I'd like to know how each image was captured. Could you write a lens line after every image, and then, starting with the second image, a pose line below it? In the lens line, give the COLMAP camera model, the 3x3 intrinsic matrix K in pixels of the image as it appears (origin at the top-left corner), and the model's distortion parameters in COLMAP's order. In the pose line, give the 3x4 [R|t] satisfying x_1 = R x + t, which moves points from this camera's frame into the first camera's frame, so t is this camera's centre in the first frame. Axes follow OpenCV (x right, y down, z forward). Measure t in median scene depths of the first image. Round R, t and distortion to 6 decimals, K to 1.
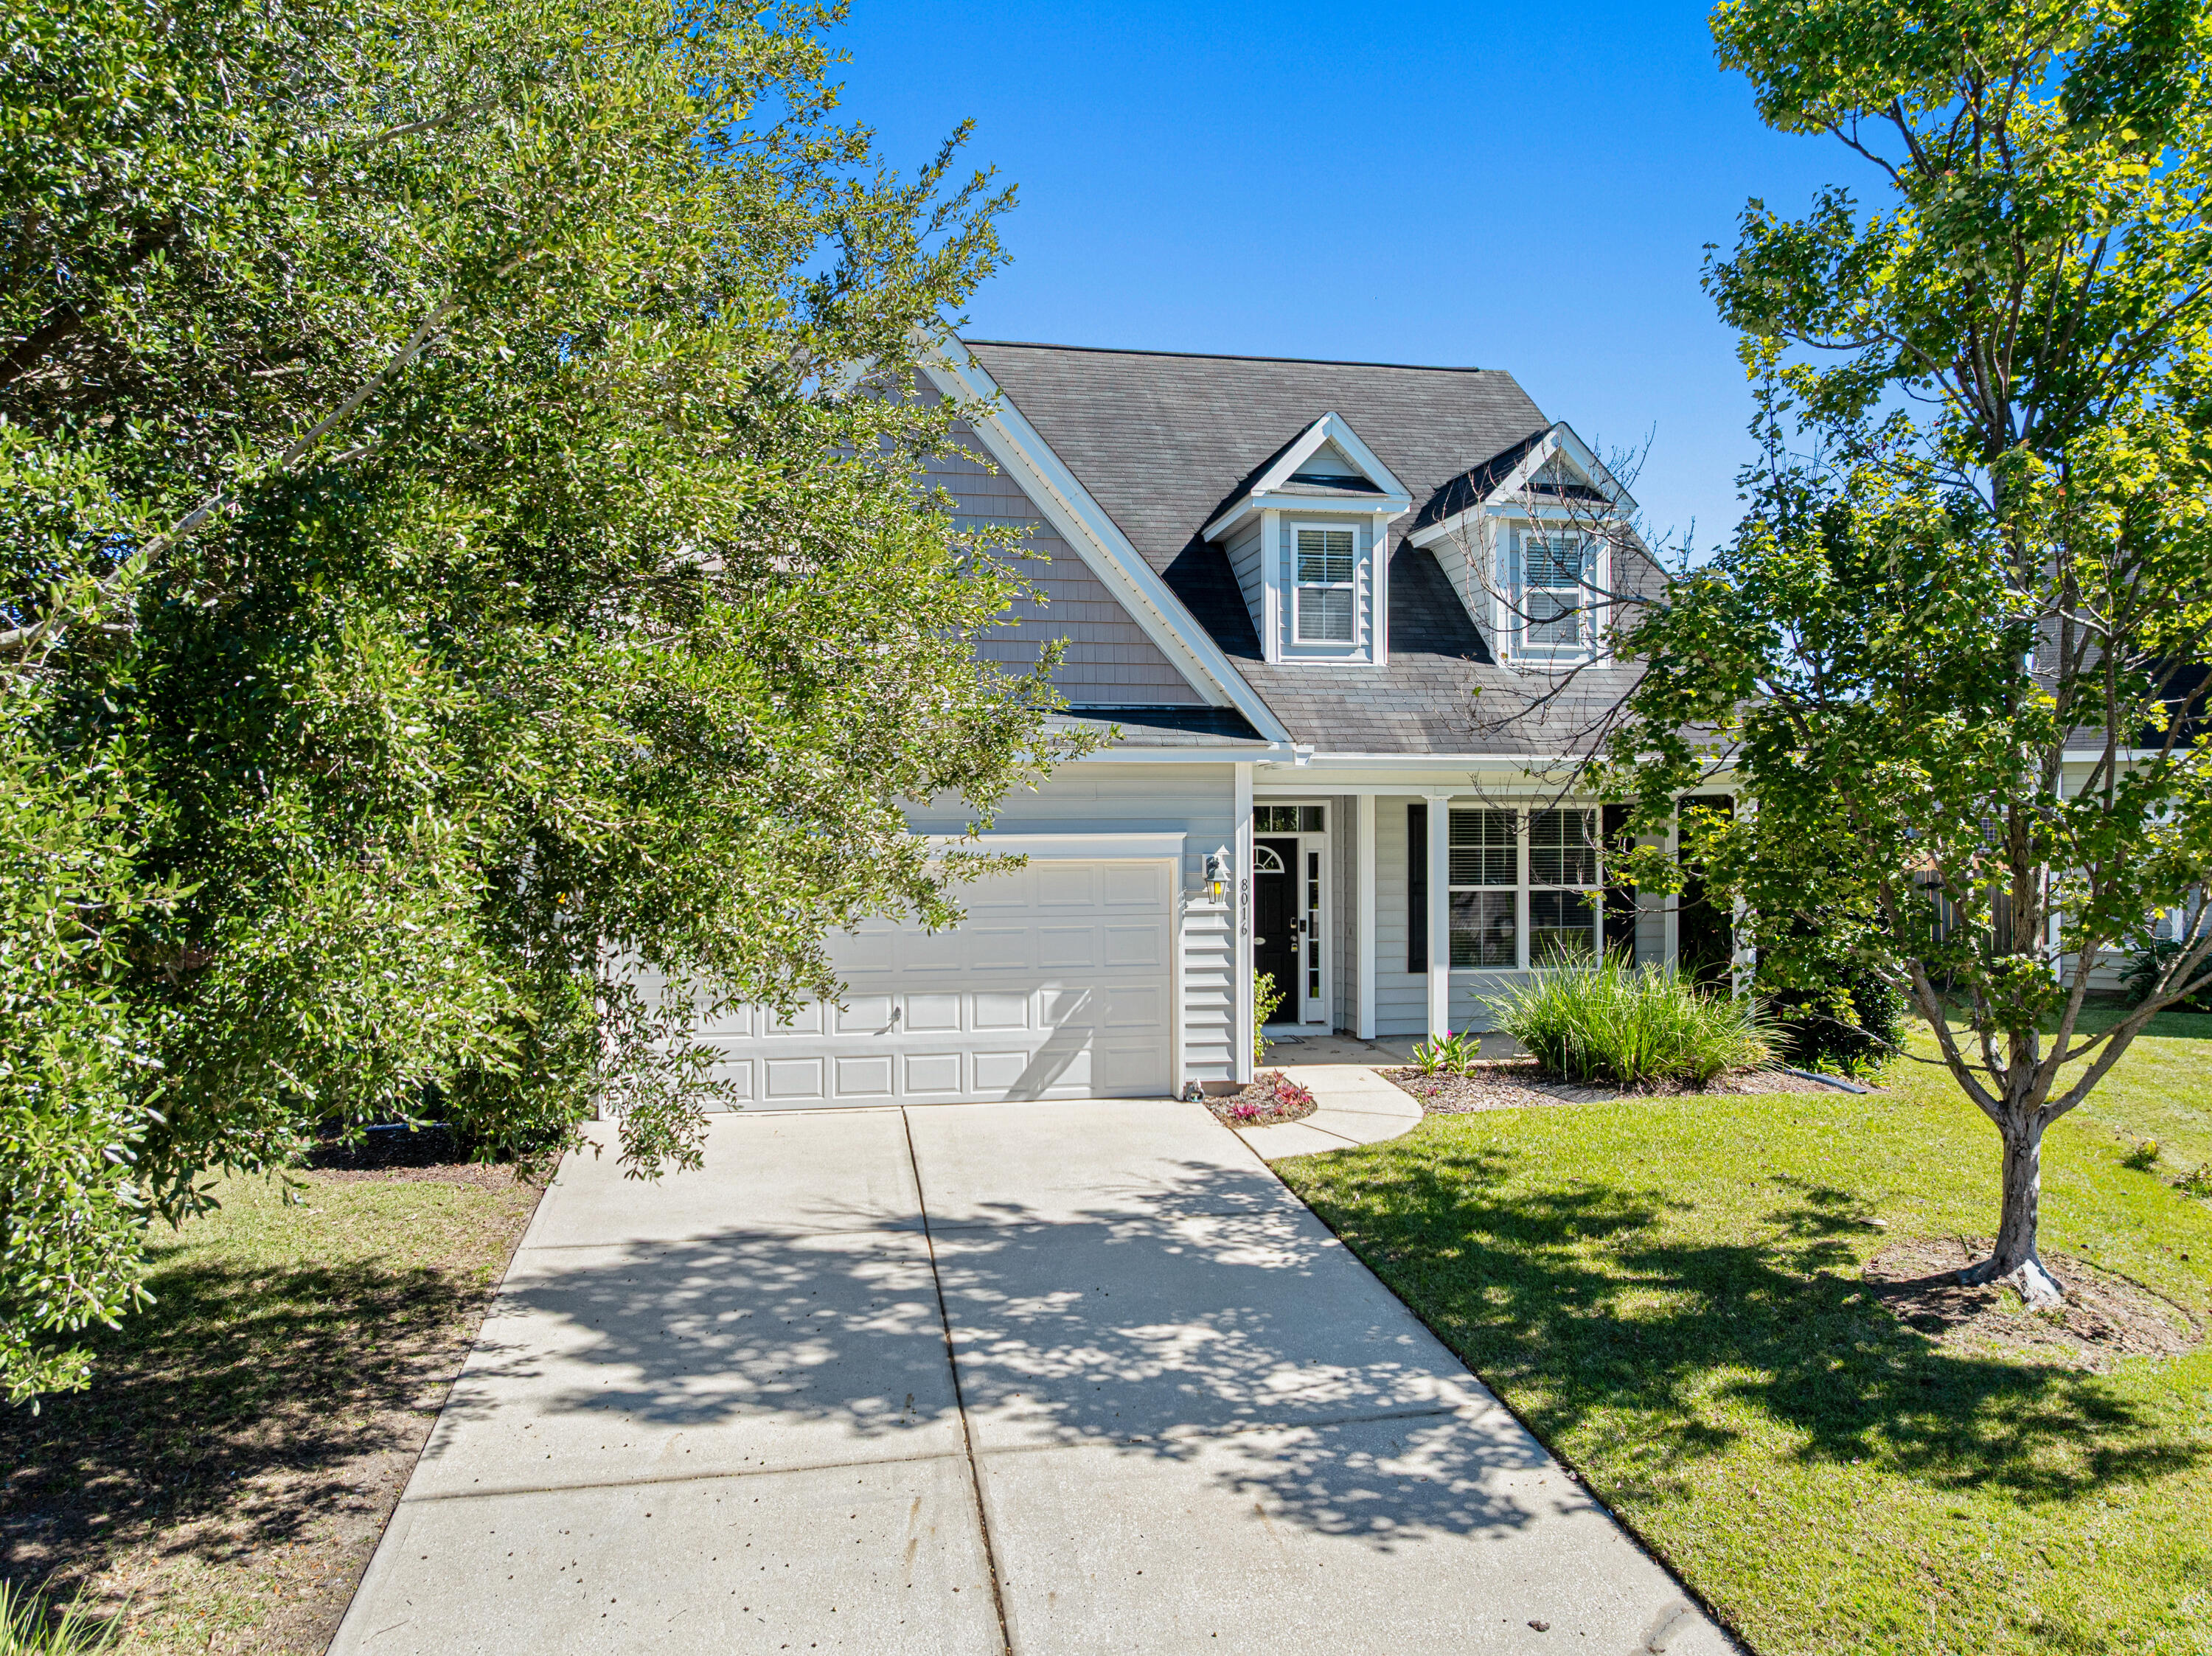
lens RADIAL K [[1618.5, 0, 1106.0], [0, 1618.5, 828.0], [0, 0, 1]] dist [0.011154, -0.098883]
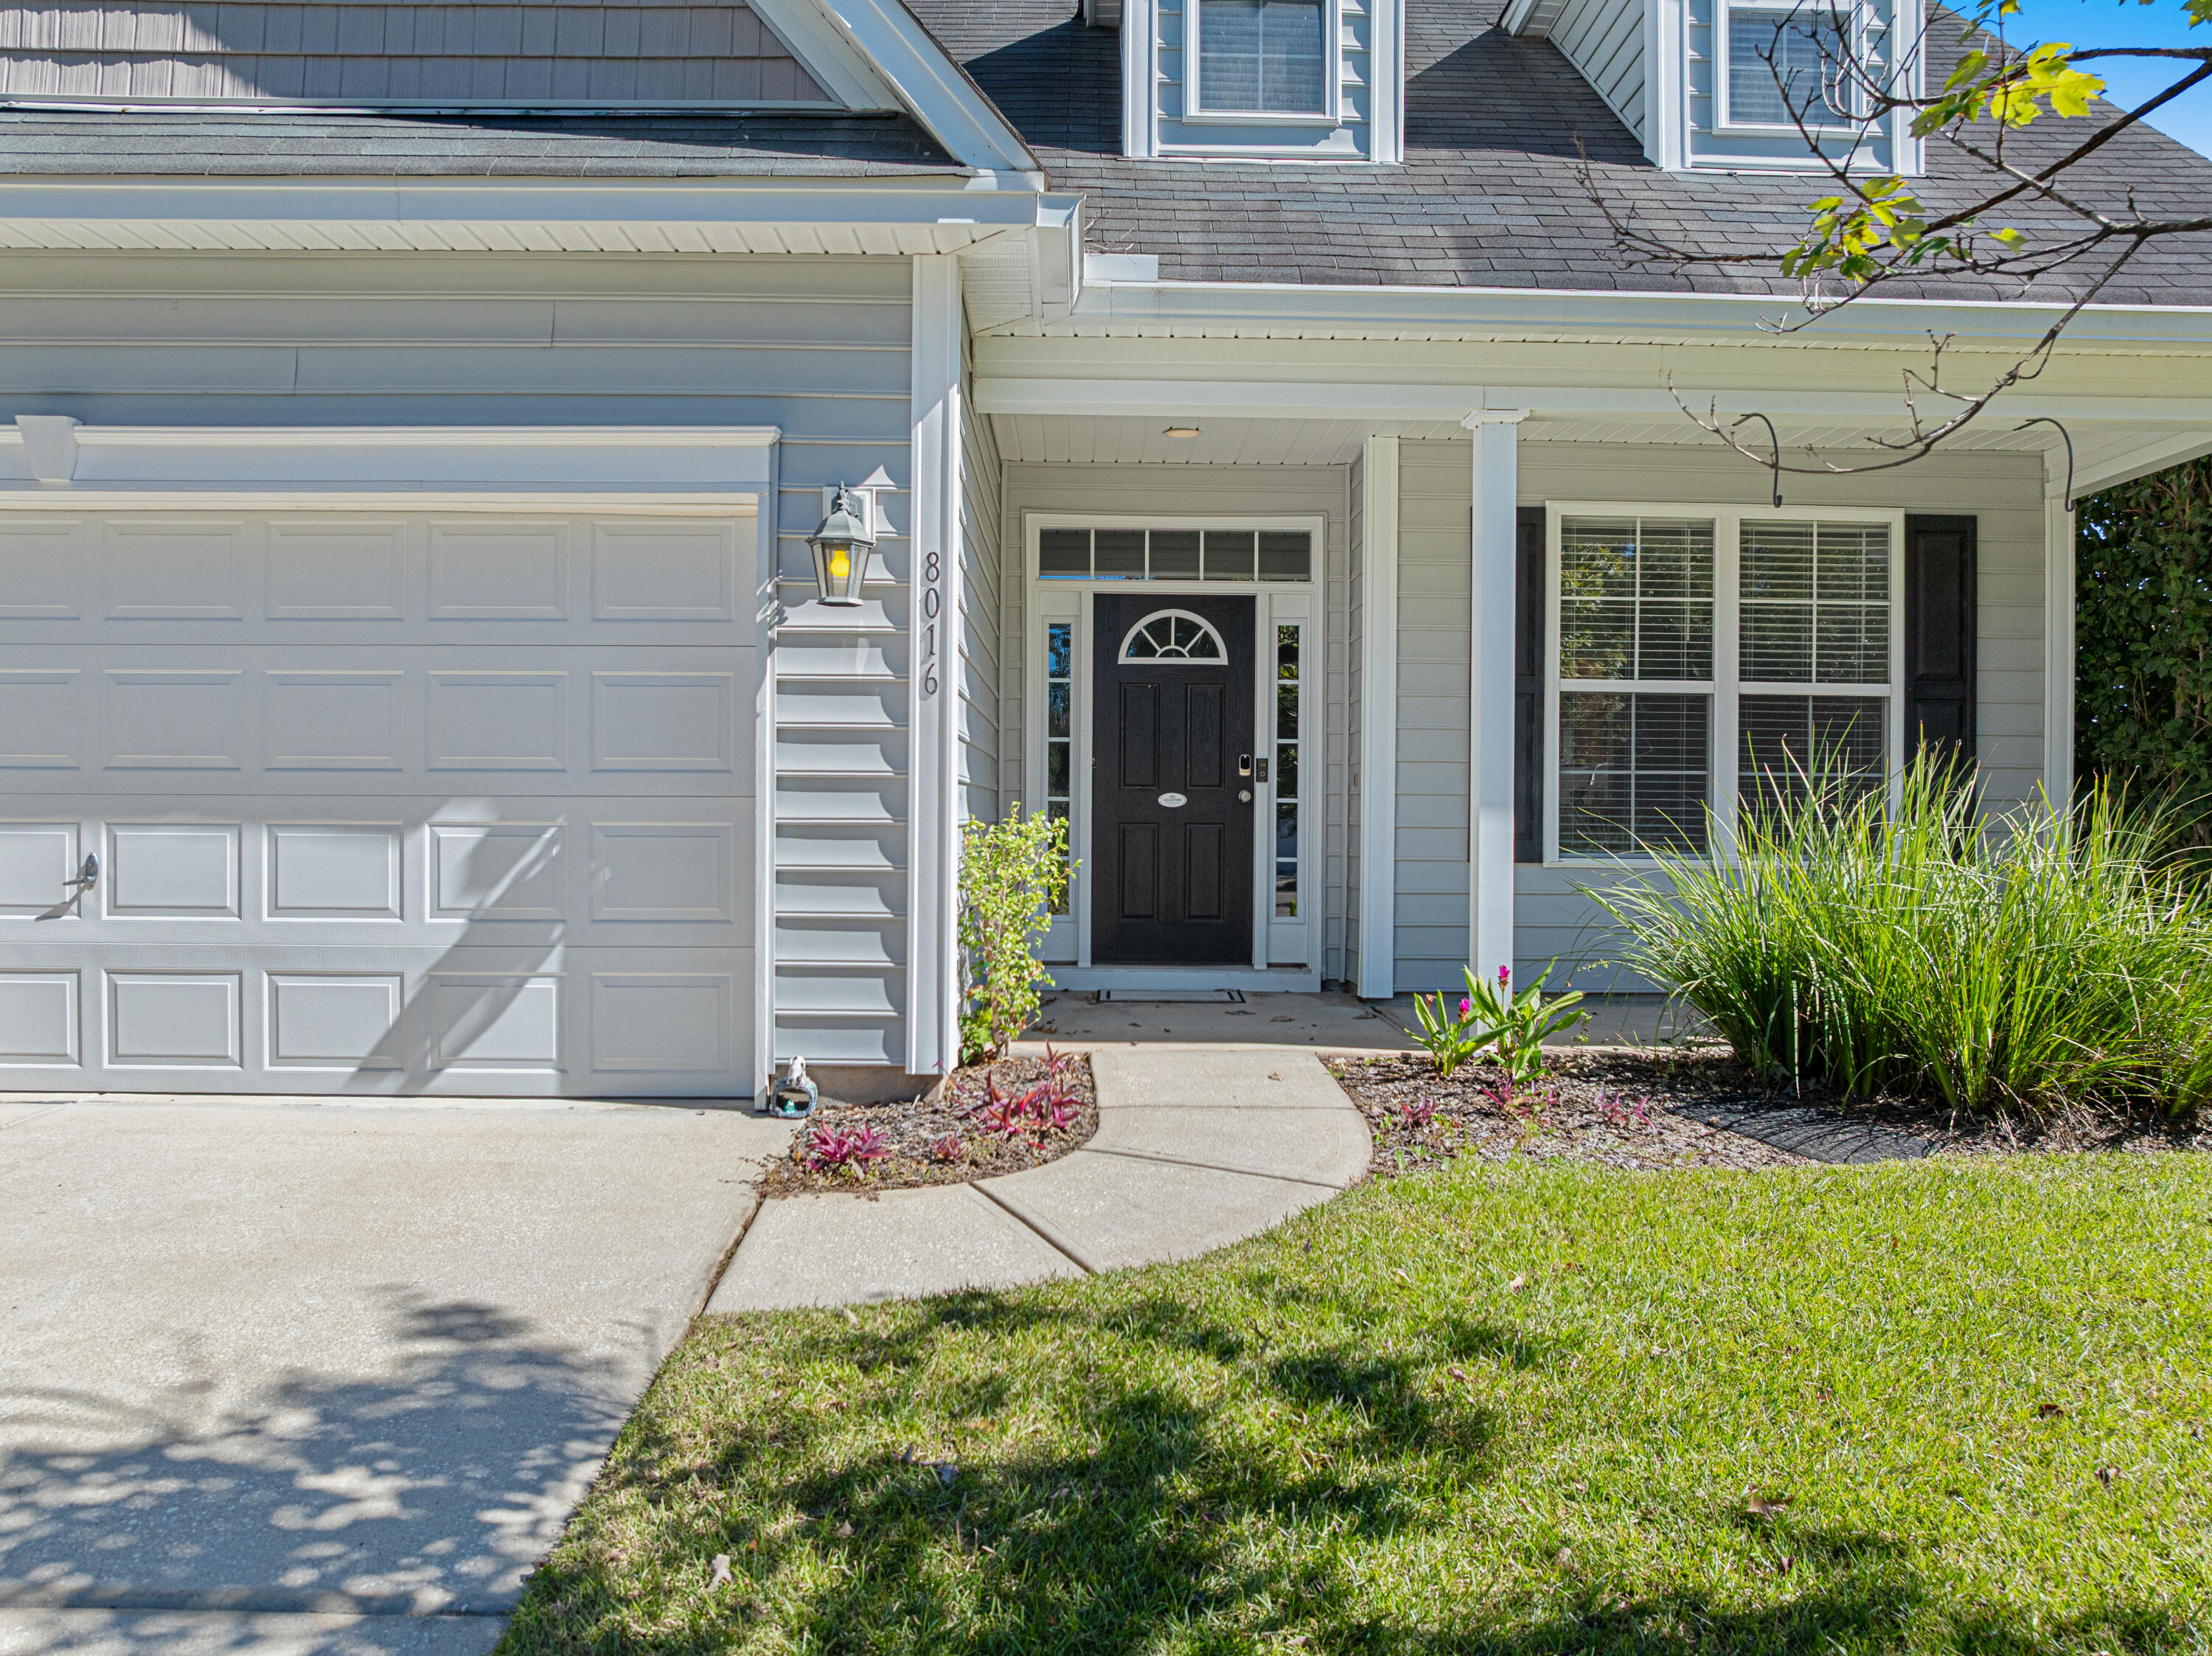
lens RADIAL K [[1618.5, 0, 1106.0], [0, 1618.5, 828.0], [0, 0, 1]] dist [0.011154, -0.098883]
pose [[0.986686, 0.012271, -0.162172, 0.189685], [-0.012888, 0.999913, -0.002755, 0.098057], [0.162124, 0.004808, 0.986759, 0.615013]]
